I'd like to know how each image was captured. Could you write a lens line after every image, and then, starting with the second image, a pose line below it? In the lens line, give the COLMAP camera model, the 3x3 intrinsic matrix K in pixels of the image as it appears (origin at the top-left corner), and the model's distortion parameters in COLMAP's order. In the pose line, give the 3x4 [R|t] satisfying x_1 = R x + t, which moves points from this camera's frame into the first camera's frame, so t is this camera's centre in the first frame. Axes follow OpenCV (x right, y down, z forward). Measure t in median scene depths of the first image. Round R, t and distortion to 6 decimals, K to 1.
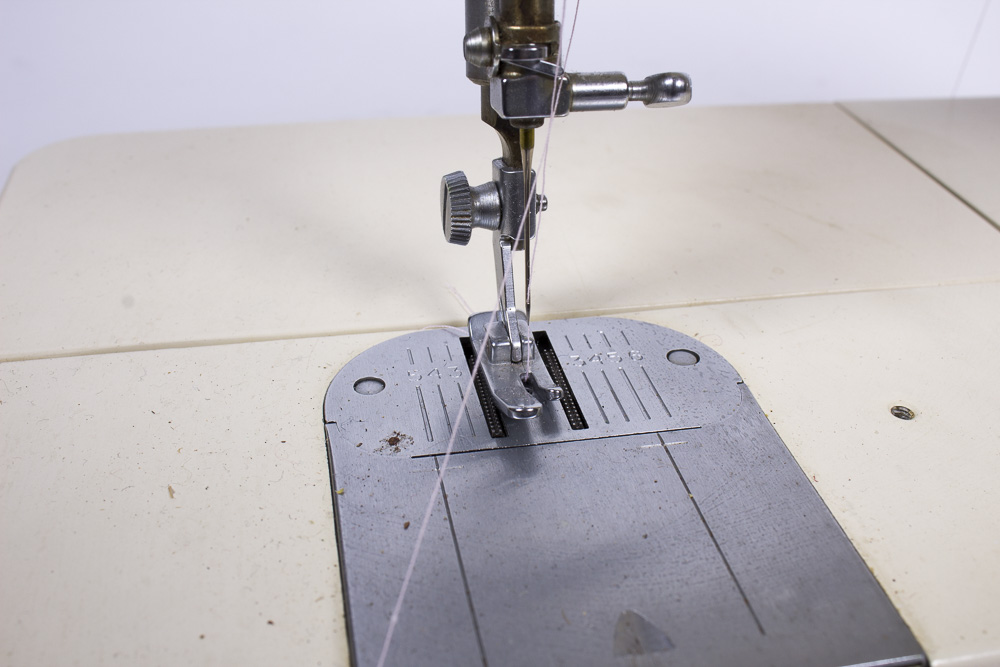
lens RADIAL K [[1138.1, 0, 499.8], [0, 1138.1, 332.1], [0, 0, 1]] dist [0.015279, 0.000000]
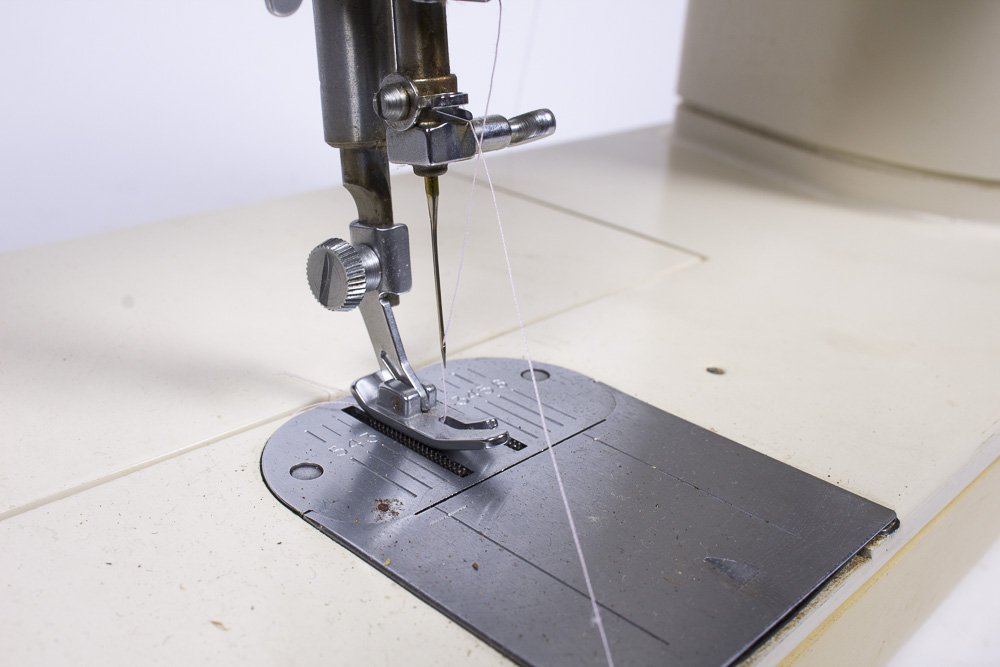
lens RADIAL K [[1138.1, 0, 500.3], [0, 1138.1, 334.7], [0, 0, 1]] dist [0.015279, 0.000000]
pose [[0.801205, -0.204784, 0.562258, -0.550315], [0.267470, 0.963088, -0.030366, 0.010362], [-0.535285, 0.174716, 0.826404, 0.126391]]
